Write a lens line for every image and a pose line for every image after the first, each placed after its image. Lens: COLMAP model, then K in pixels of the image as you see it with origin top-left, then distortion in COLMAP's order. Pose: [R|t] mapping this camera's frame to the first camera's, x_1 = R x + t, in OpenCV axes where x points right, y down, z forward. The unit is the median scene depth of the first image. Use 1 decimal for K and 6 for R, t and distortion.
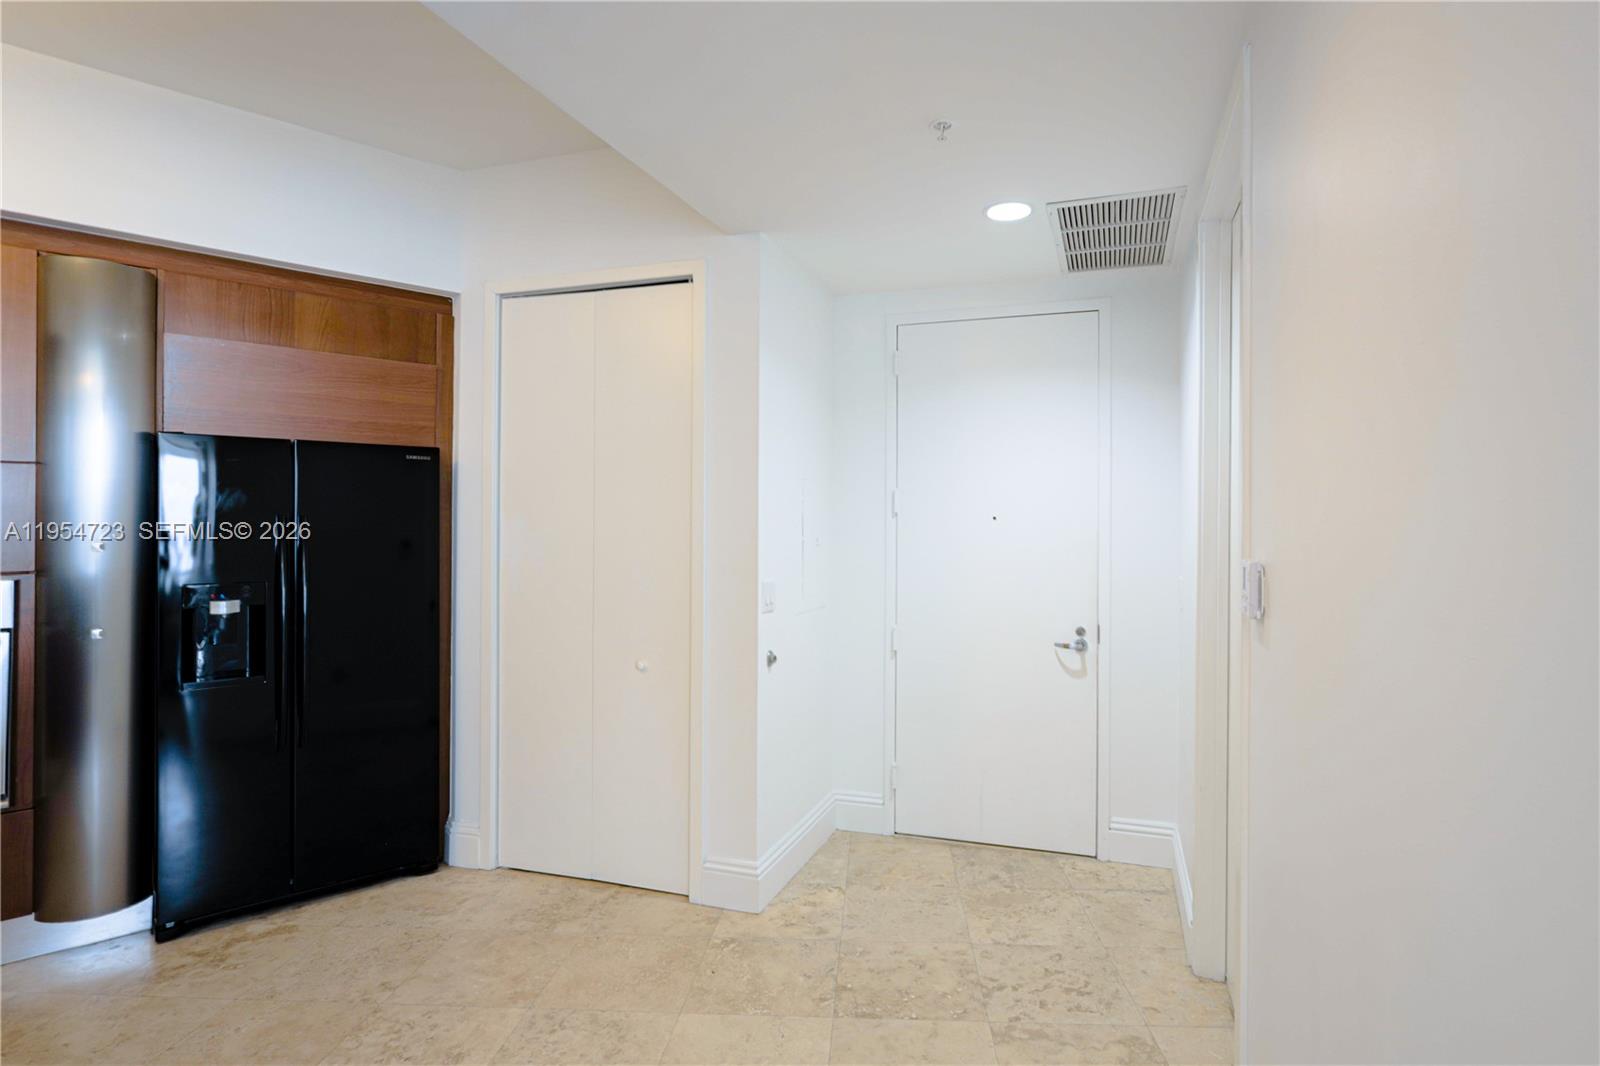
lens RADIAL K [[799.0, 0, 790.8], [0, 799.0, 519.4], [0, 0, 1]] dist [0.005316, 0.000475]
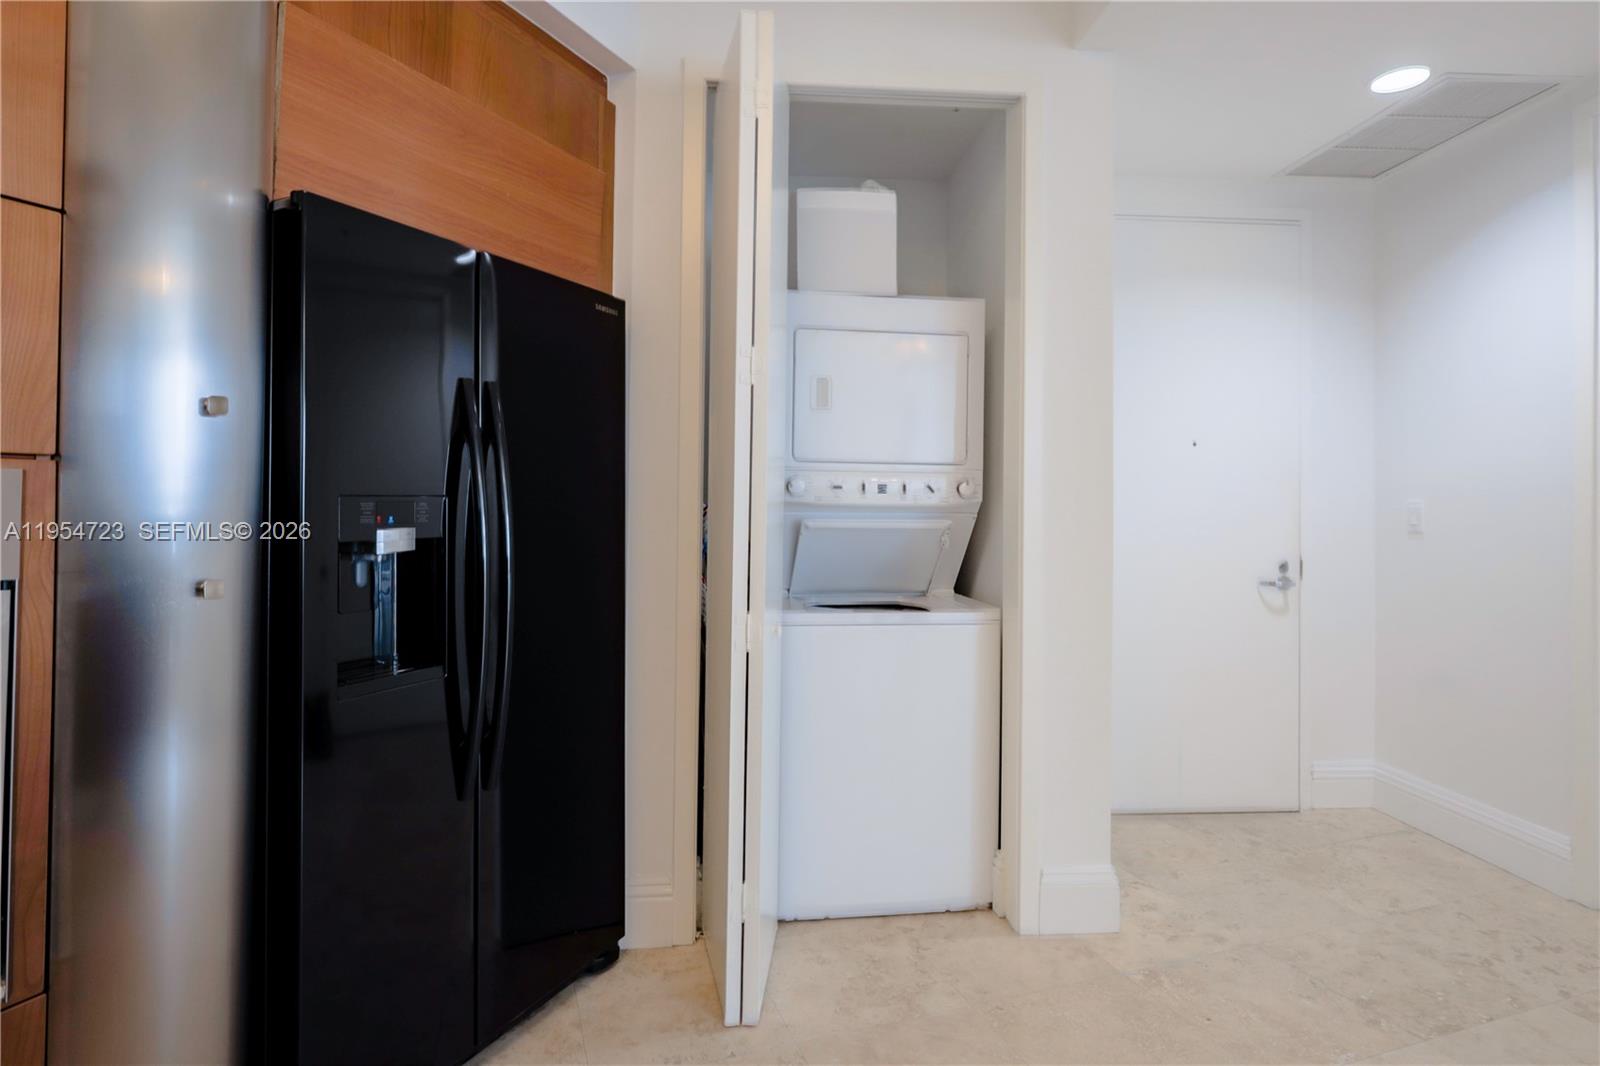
lens RADIAL K [[847.8, 0, 786.8], [0, 847.8, 488.2], [0, 0, 1]] dist [-0.001751, 0.000681]
pose [[0.921893, 0.015680, 0.387127, -0.687340], [-0.016300, 0.999866, -0.001683, 0.071700], [-0.387101, -0.004759, 0.922025, 0.382846]]
